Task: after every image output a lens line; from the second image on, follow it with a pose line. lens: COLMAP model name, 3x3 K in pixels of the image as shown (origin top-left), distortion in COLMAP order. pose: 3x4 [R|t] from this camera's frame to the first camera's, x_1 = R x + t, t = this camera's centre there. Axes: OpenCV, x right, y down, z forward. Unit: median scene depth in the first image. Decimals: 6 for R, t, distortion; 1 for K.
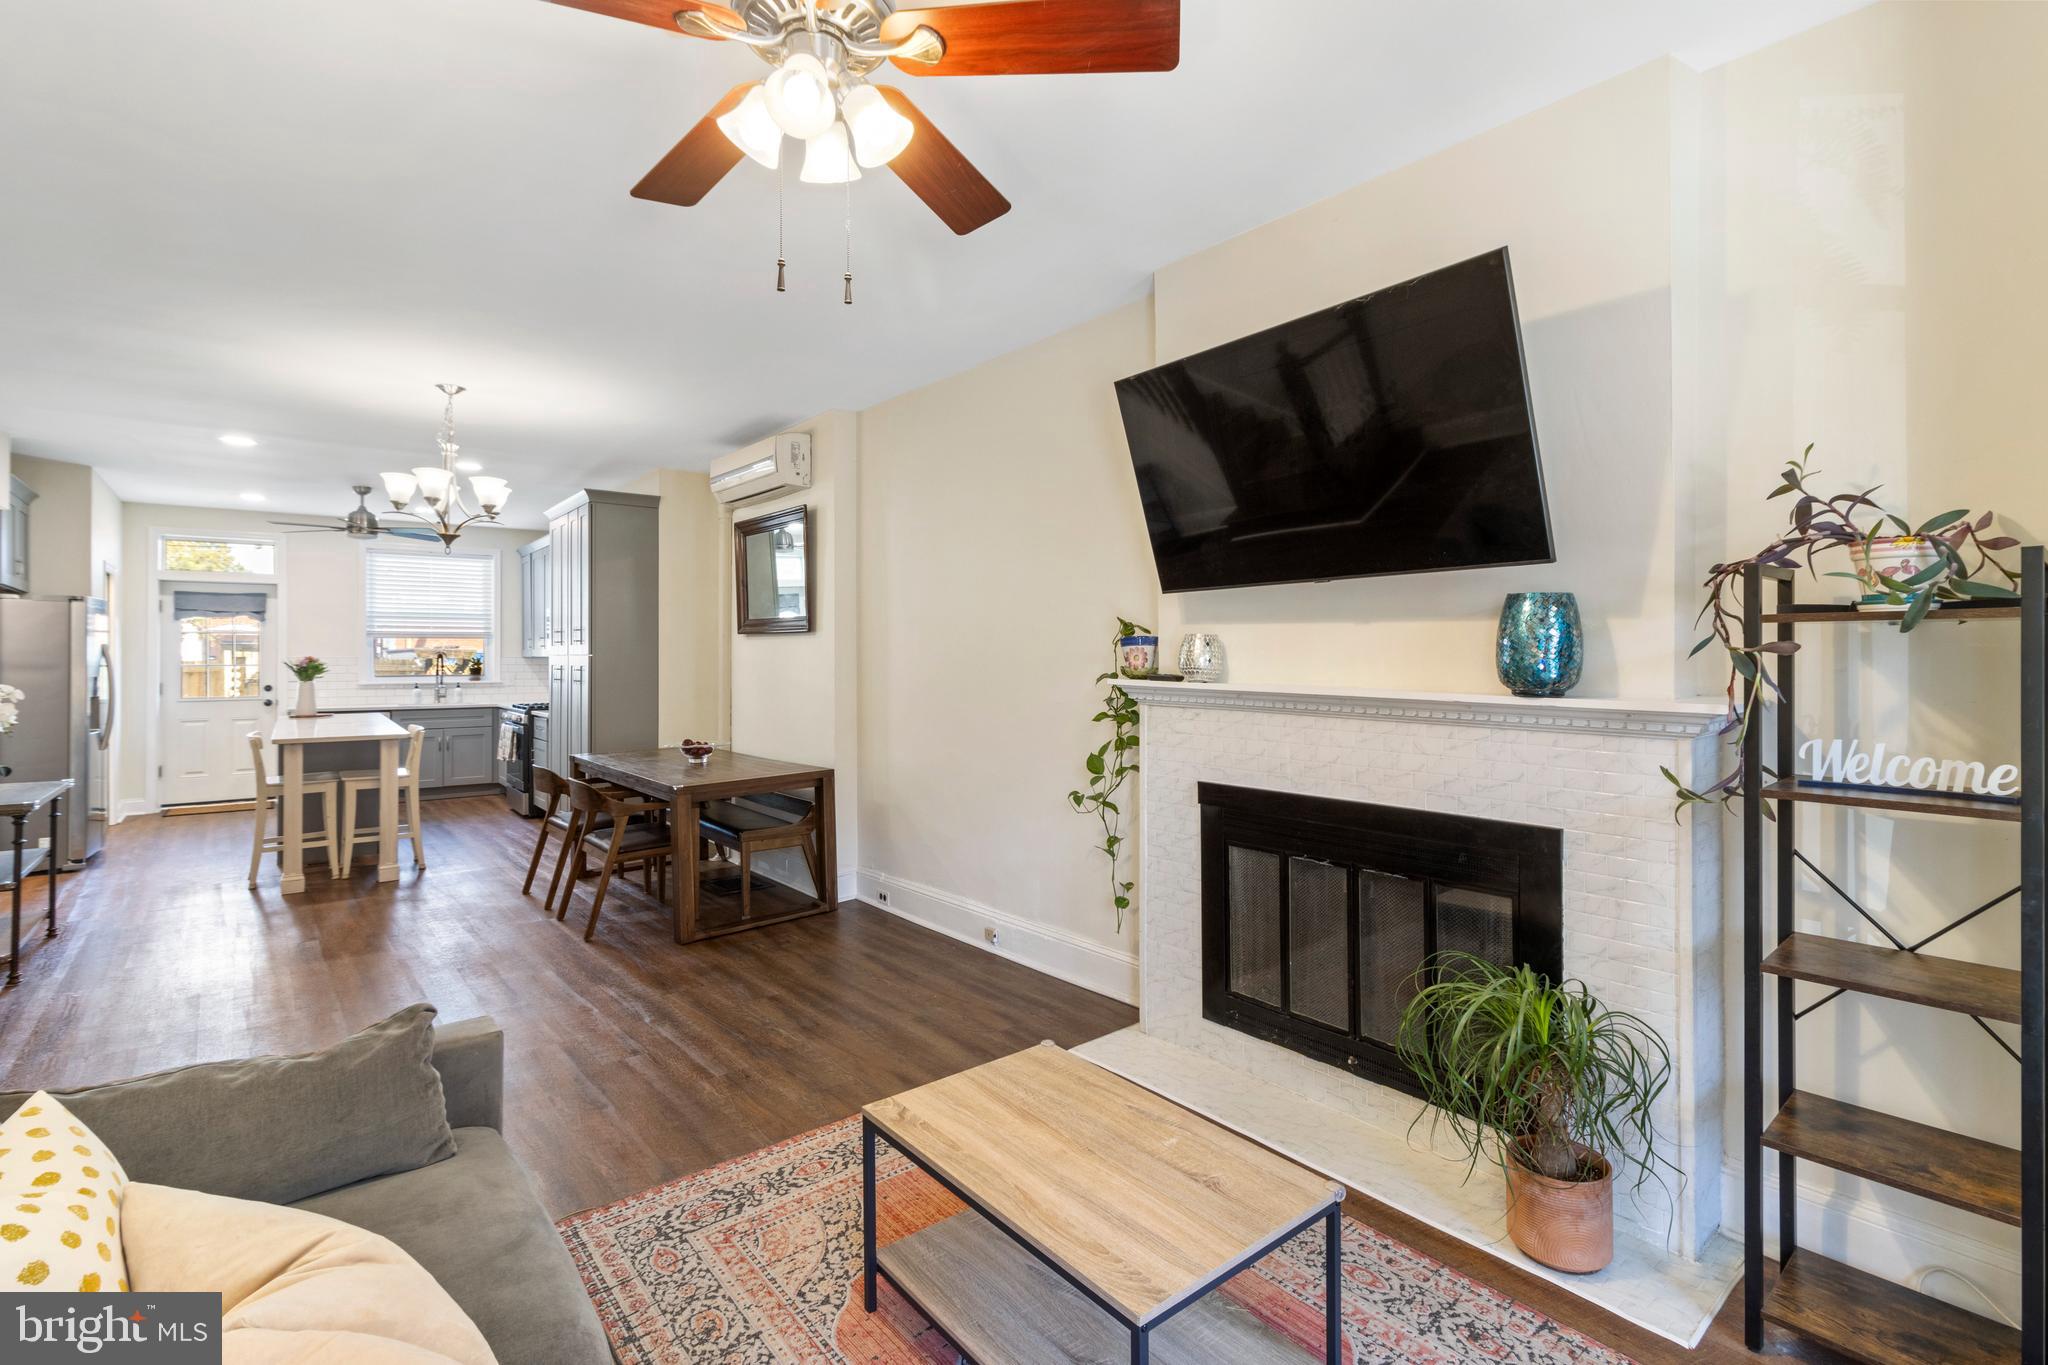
lens RADIAL K [[942.9, 0, 1033.0], [0, 942.9, 651.1], [0, 0, 1]] dist [0.003051, 0.000239]
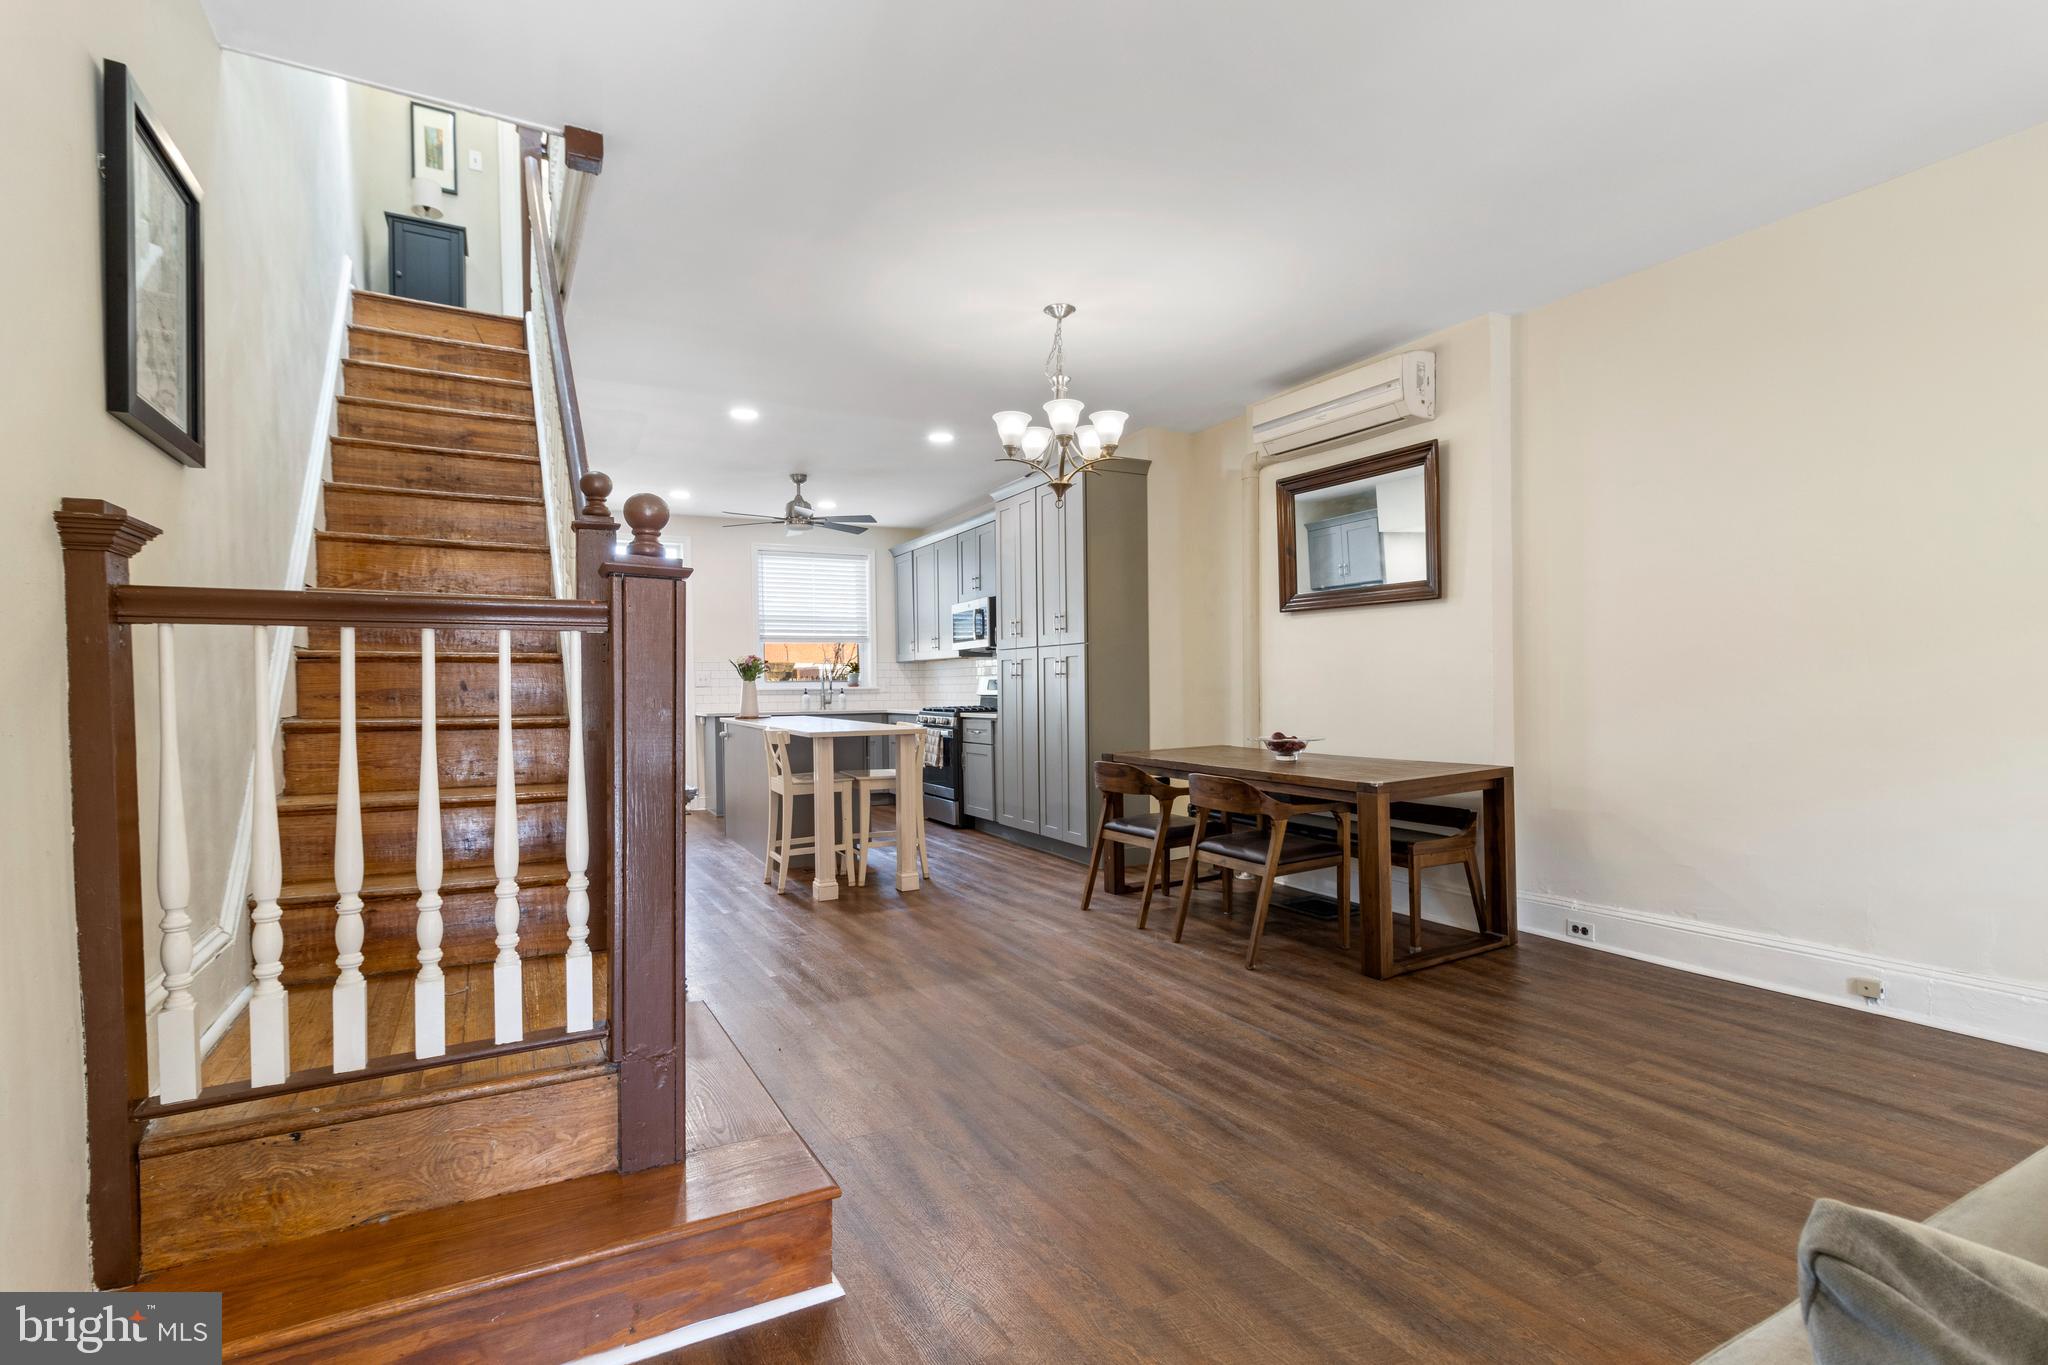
lens RADIAL K [[969.3, 0, 1025.0], [0, 969.3, 701.0], [0, 0, 1]] dist [0.001370, 0.000303]
pose [[0.982878, -0.007334, -0.184112, -0.426023], [0.012117, 0.999617, 0.024868, 0.041429], [0.183859, -0.026673, 0.982591, 0.117423]]
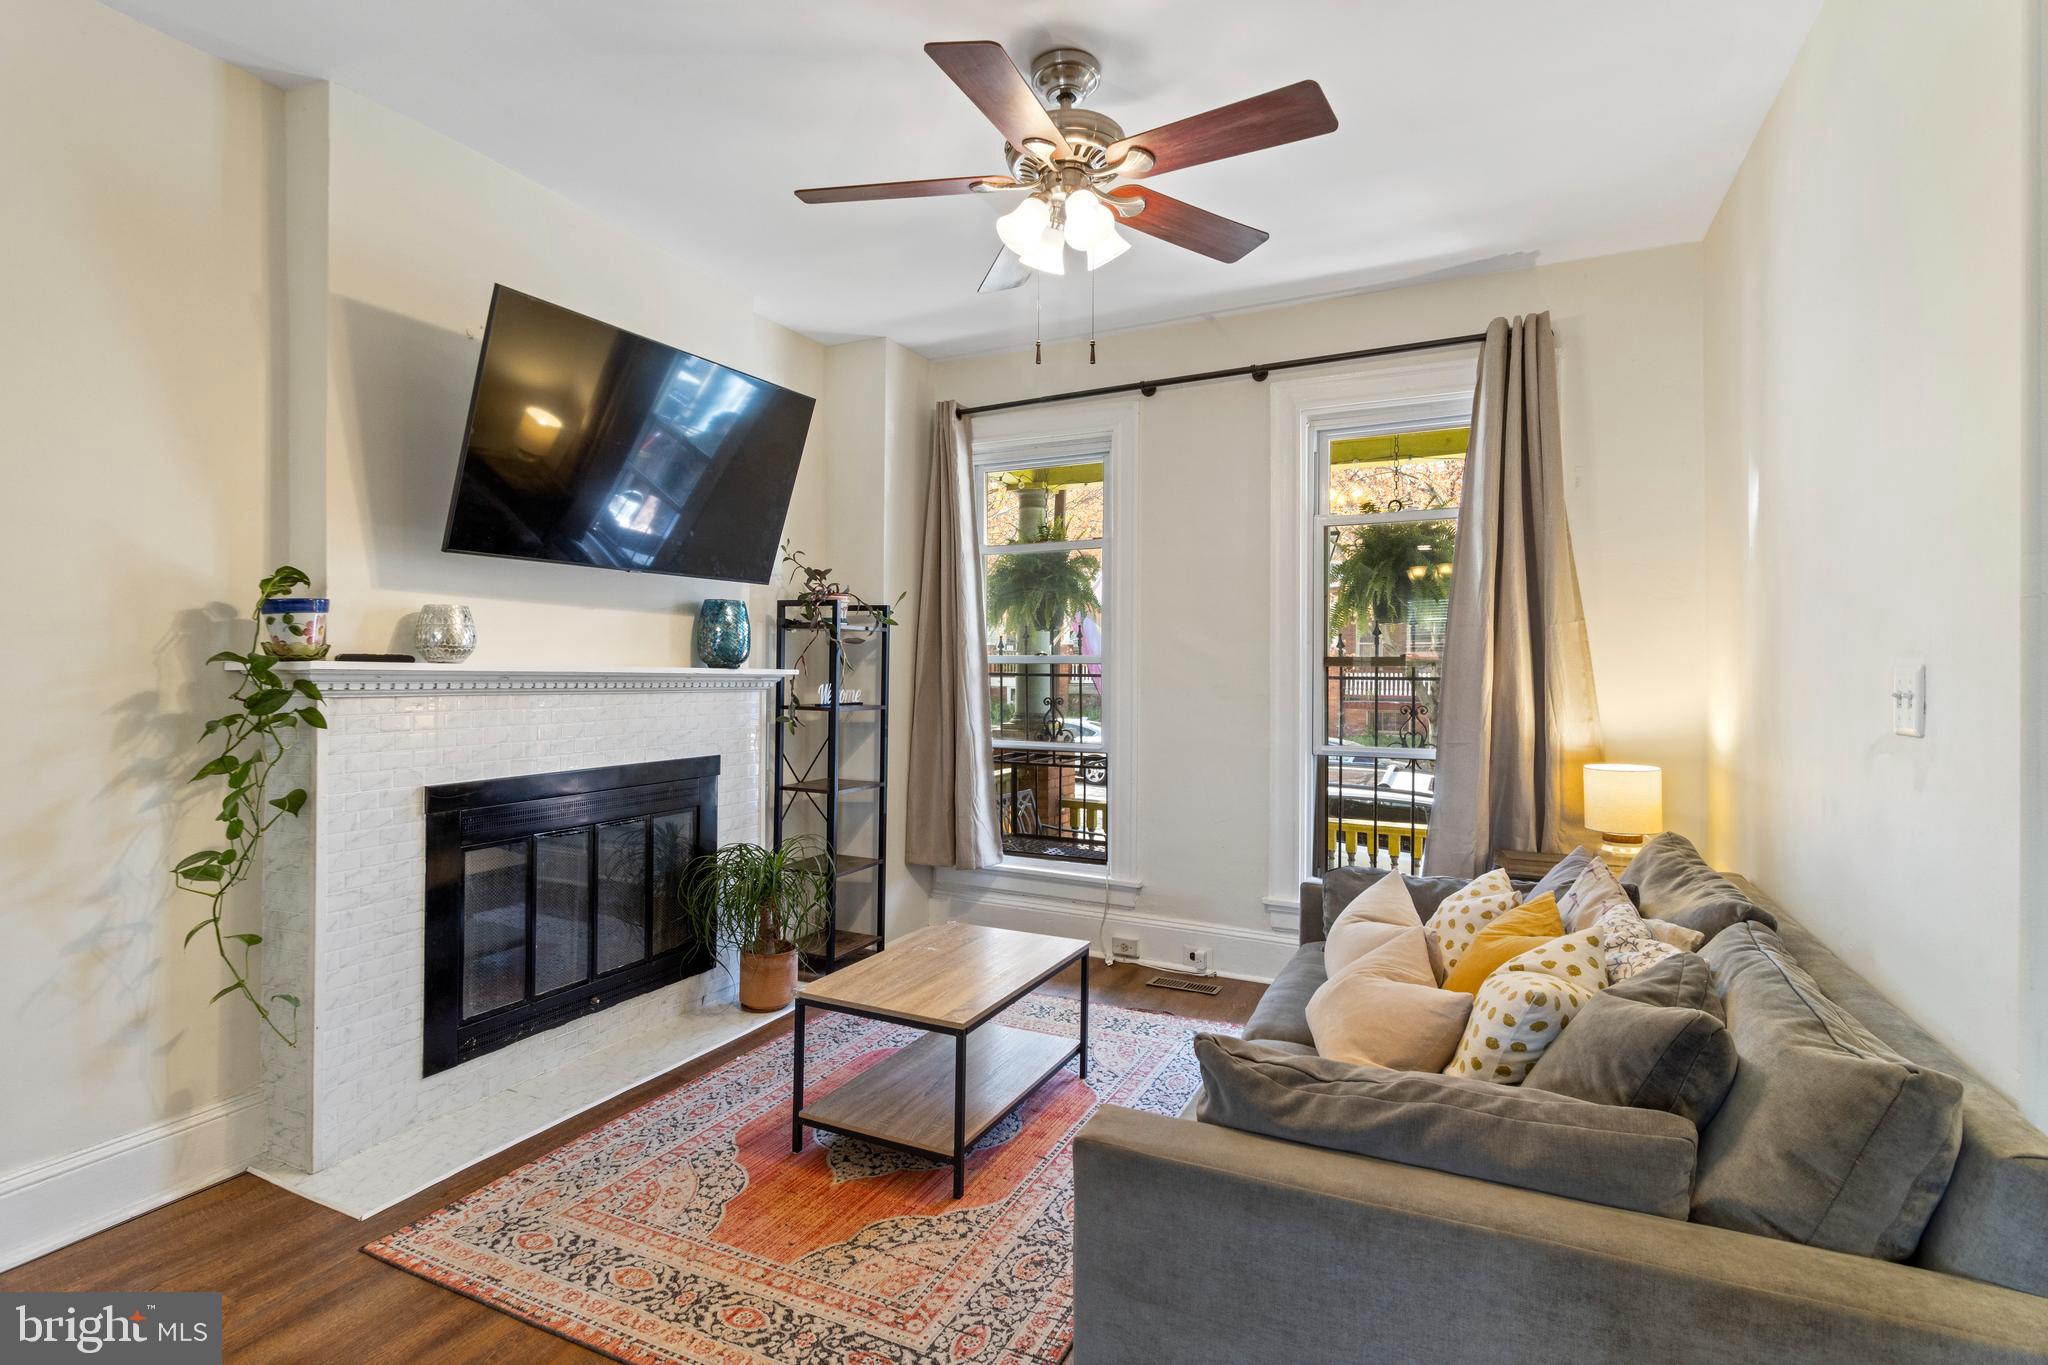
lens RADIAL K [[999.9, 0, 1031.4], [0, 999.9, 662.3], [0, 0, 1]] dist [-0.001853, -0.000217]
pose [[-0.423324, -0.000008, 0.905979, -0.470928], [-0.010604, 0.999932, -0.004946, 0.018038], [-0.905917, -0.011701, -0.423295, 0.517400]]
